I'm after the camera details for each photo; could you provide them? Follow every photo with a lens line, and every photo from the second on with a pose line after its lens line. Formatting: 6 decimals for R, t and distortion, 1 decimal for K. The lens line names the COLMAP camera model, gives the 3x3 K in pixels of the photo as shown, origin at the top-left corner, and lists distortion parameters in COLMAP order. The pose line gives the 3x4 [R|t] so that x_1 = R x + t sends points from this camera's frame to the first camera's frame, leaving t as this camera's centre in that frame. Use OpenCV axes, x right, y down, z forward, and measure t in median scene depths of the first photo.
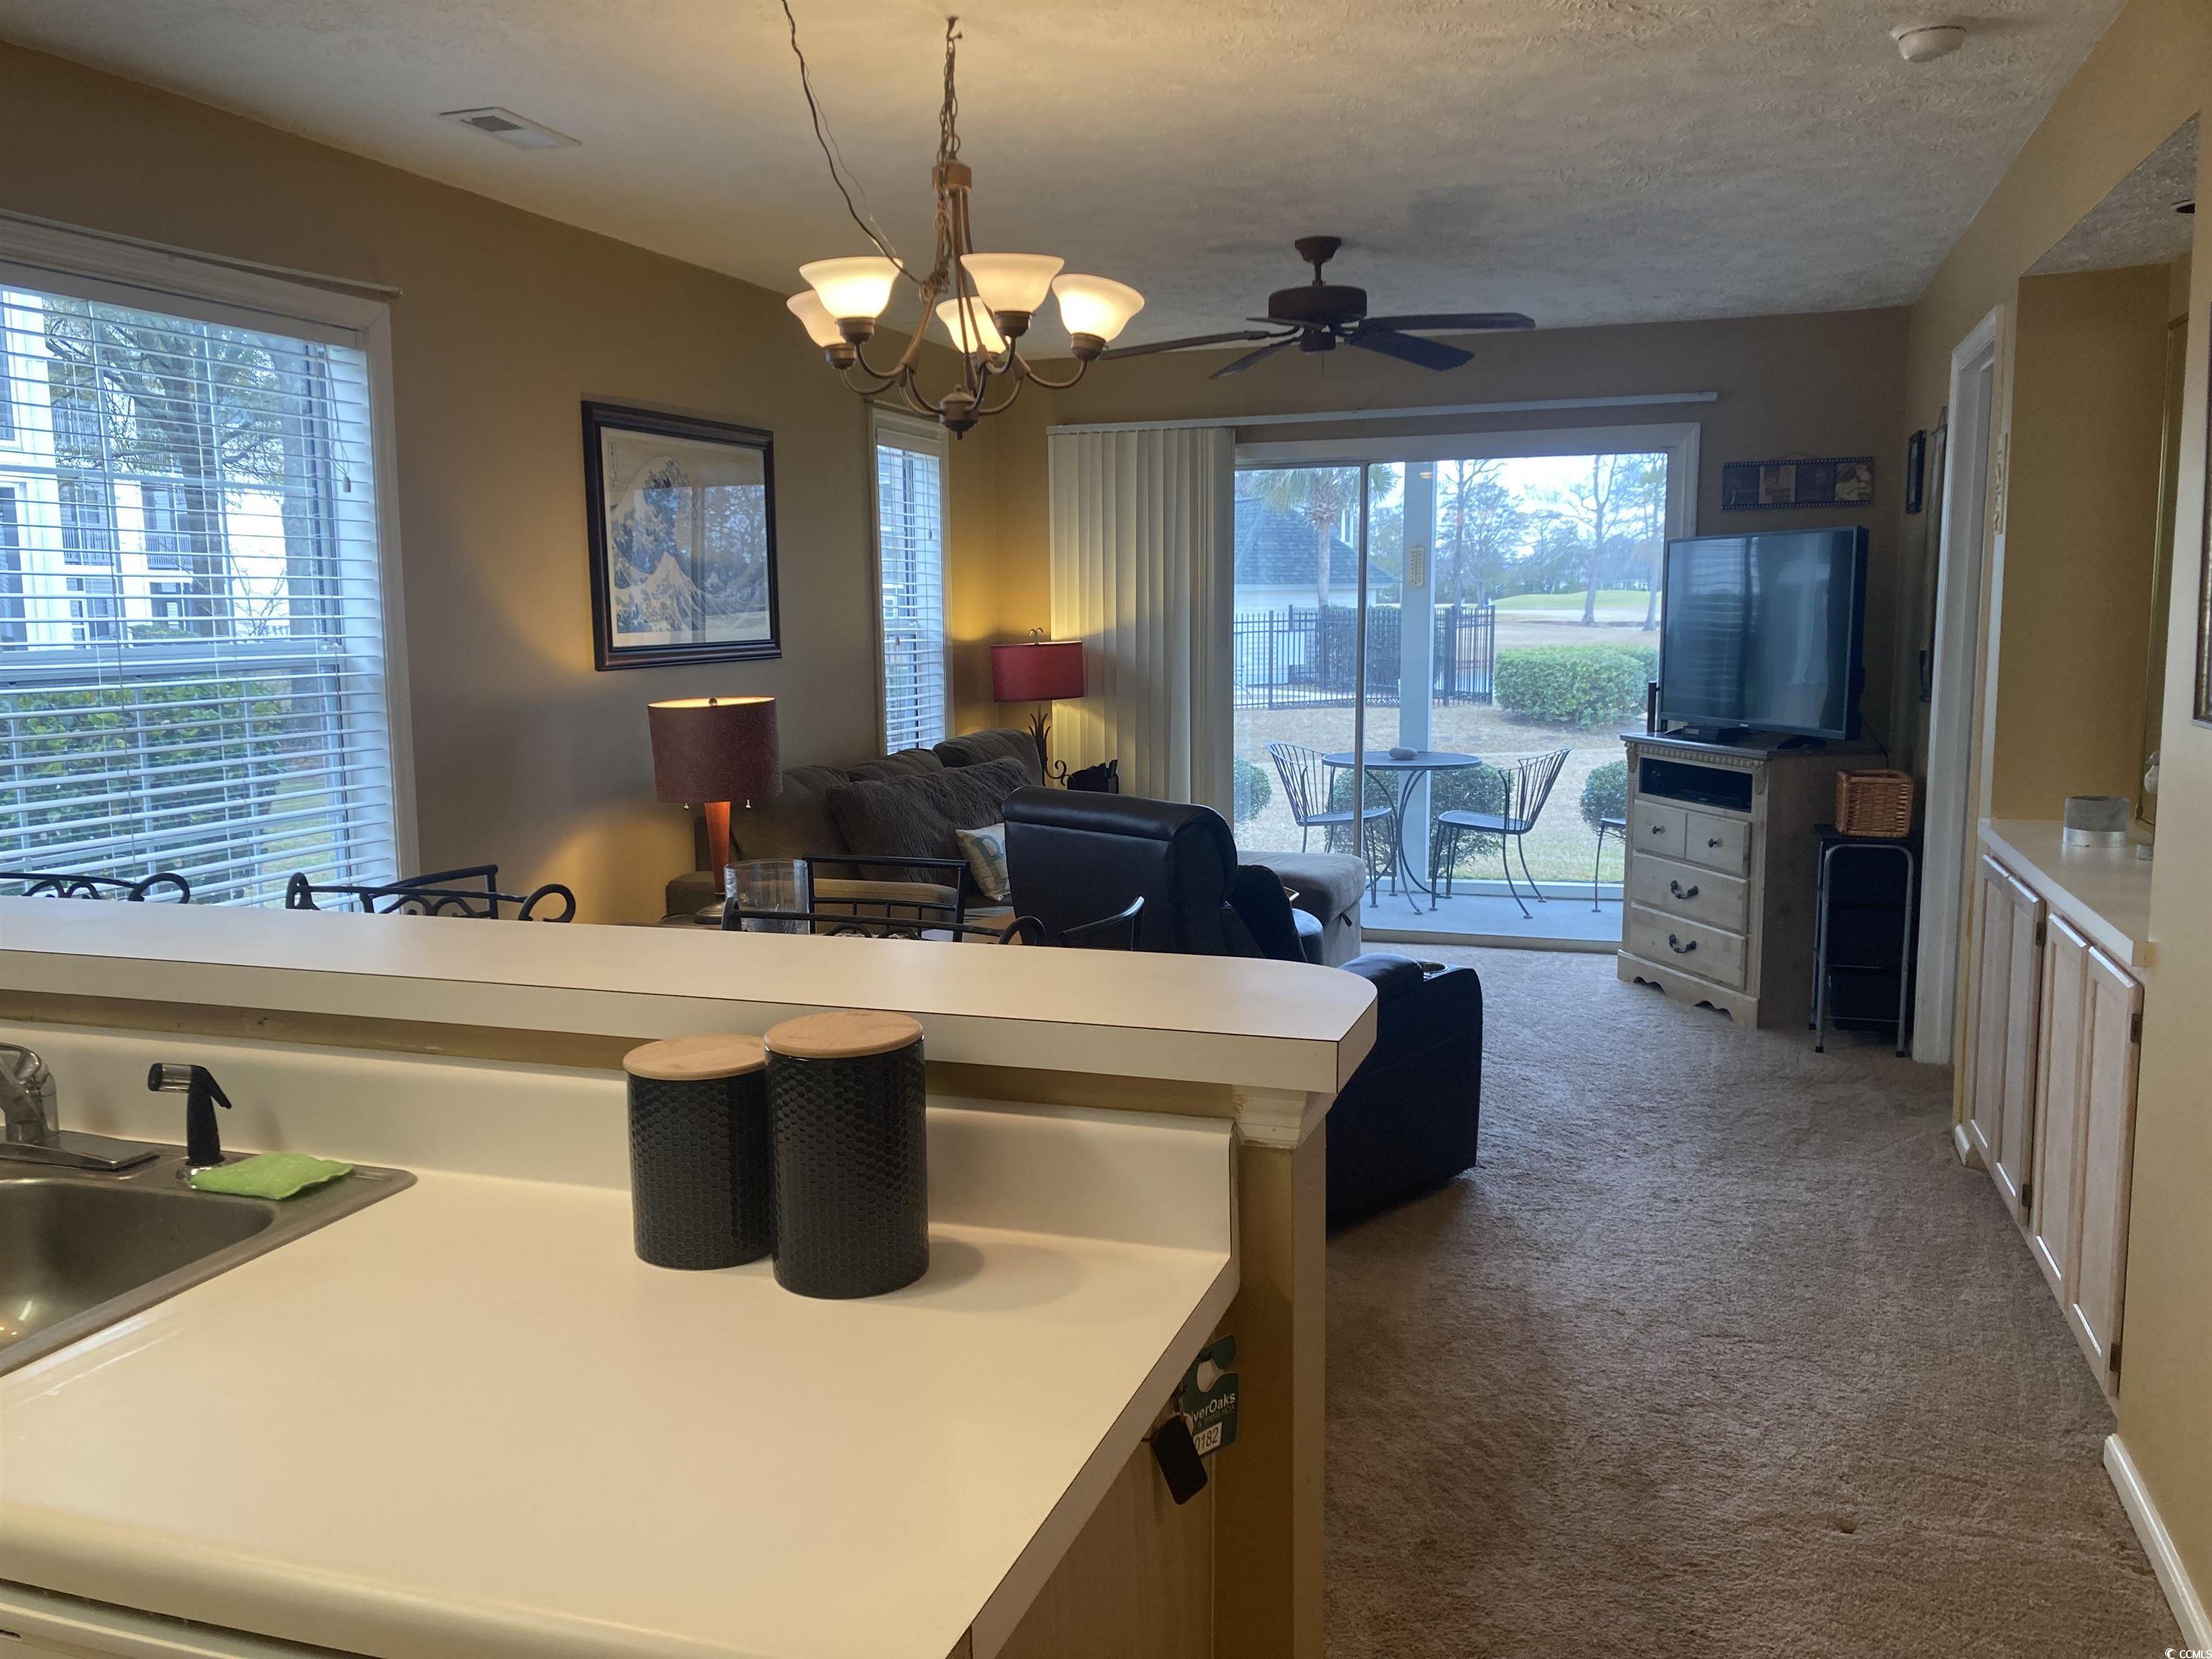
lens RADIAL K [[1812.1, 0, 1088.7], [0, 1812.1, 832.0], [0, 0, 1]] dist [0.060097, -0.060935]
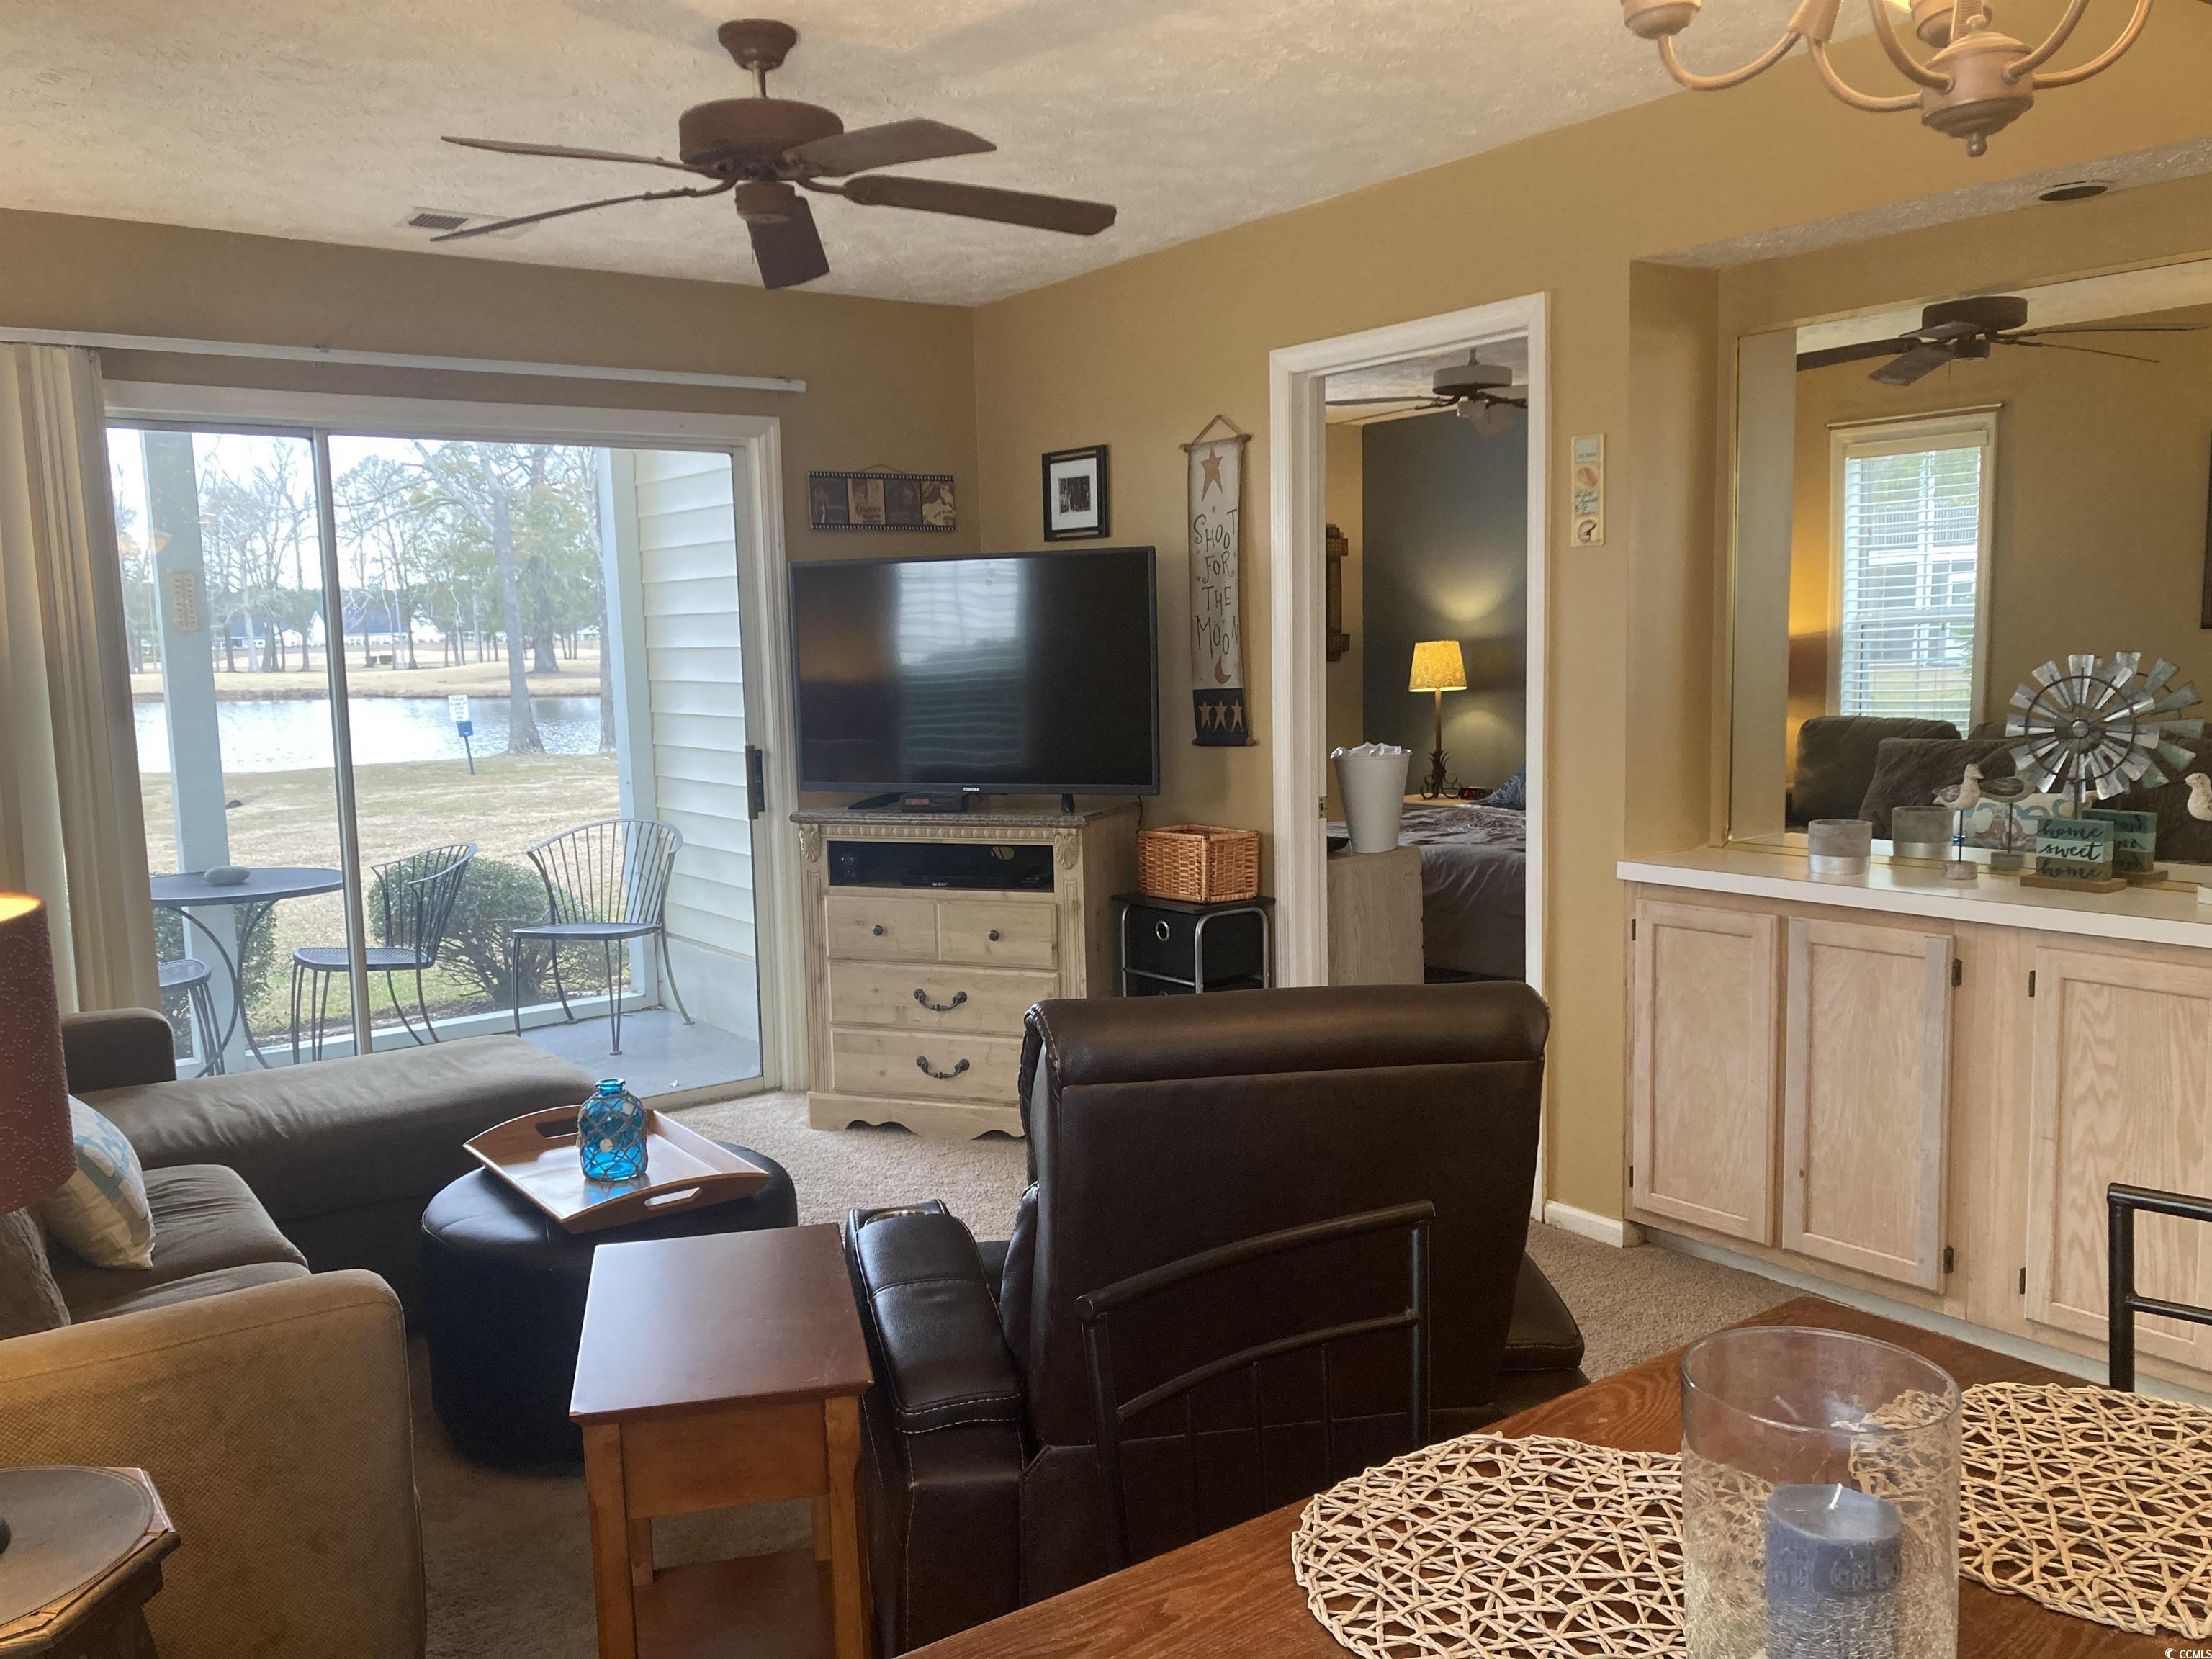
lens RADIAL K [[1812.1, 0, 1091.6], [0, 1812.1, 850.1], [0, 0, 1]] dist [0.060097, -0.060935]
pose [[0.579843, -0.099003, 0.808691, -0.084193], [0.121616, 0.991986, 0.034242, -0.016221], [-0.805600, 0.078495, 0.587237, 0.148863]]
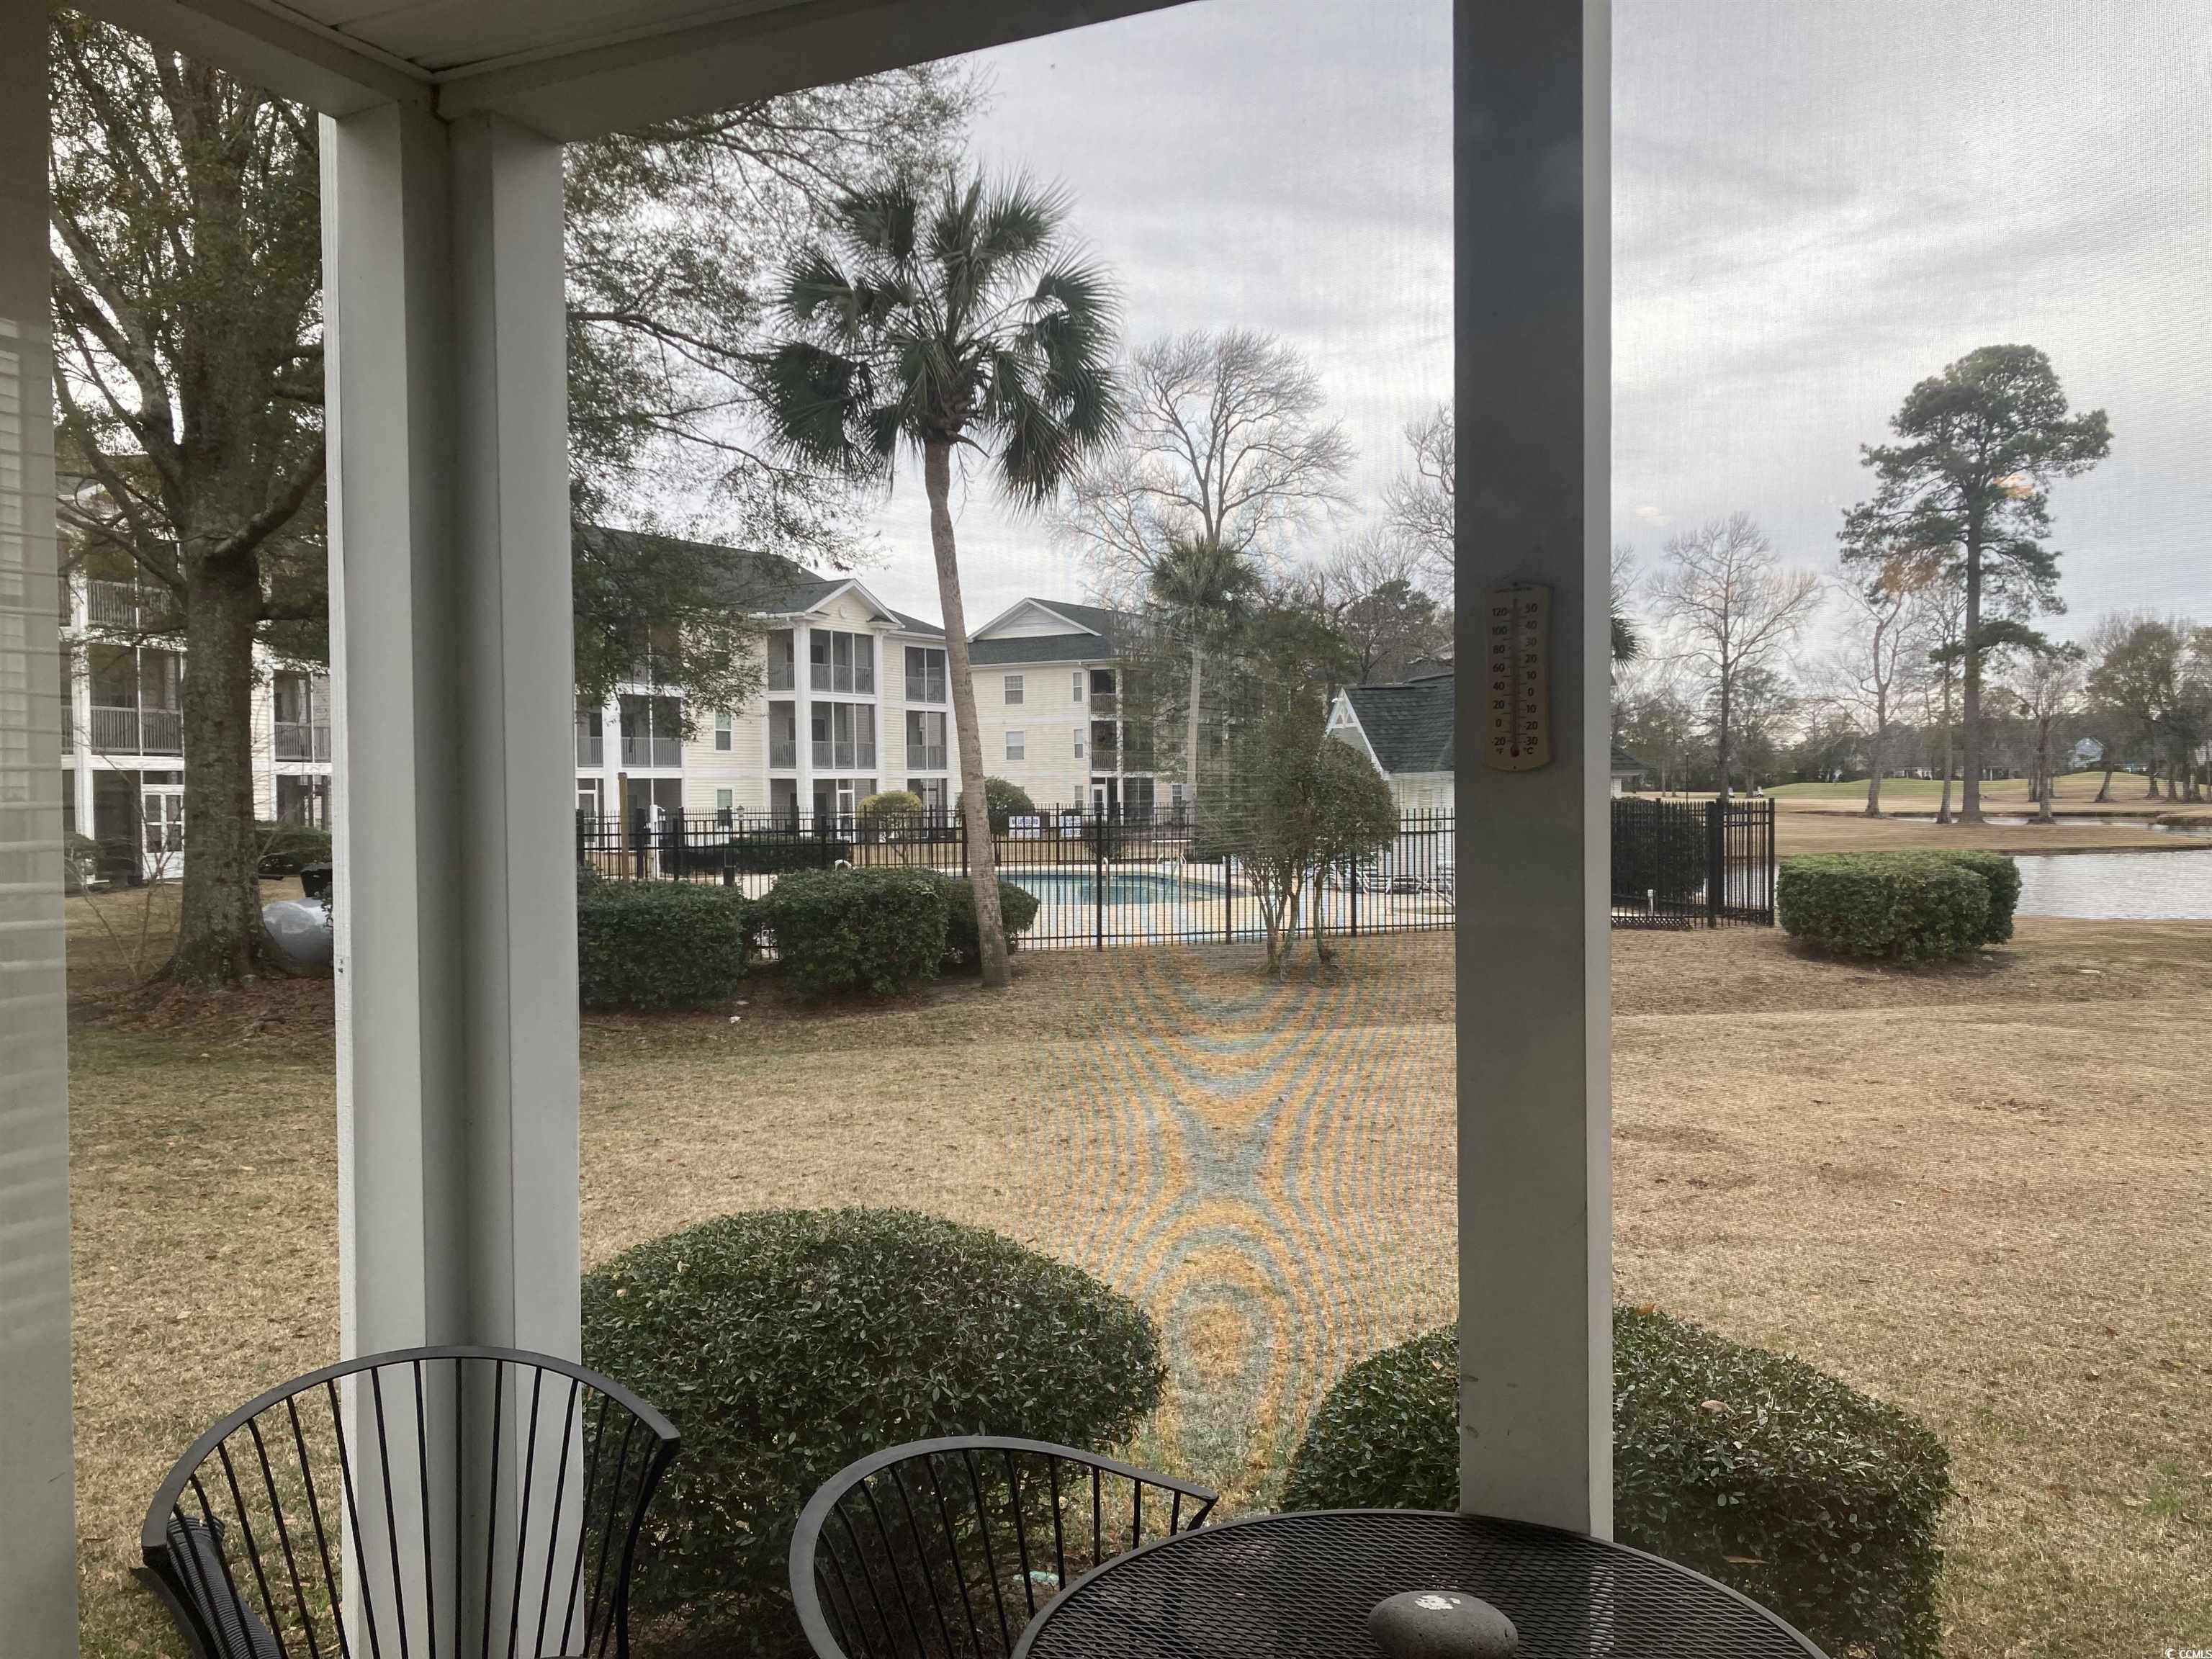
lens RADIAL K [[1812.1, 0, 1122.5], [0, 1812.1, 835.8], [0, 0, 1]] dist [0.060097, -0.060935]
pose [[0.992801, 0.003260, -0.119732, 0.071483], [-0.015307, 0.994886, -0.099837, -0.047286], [0.118795, 0.100951, 0.987774, 0.352135]]
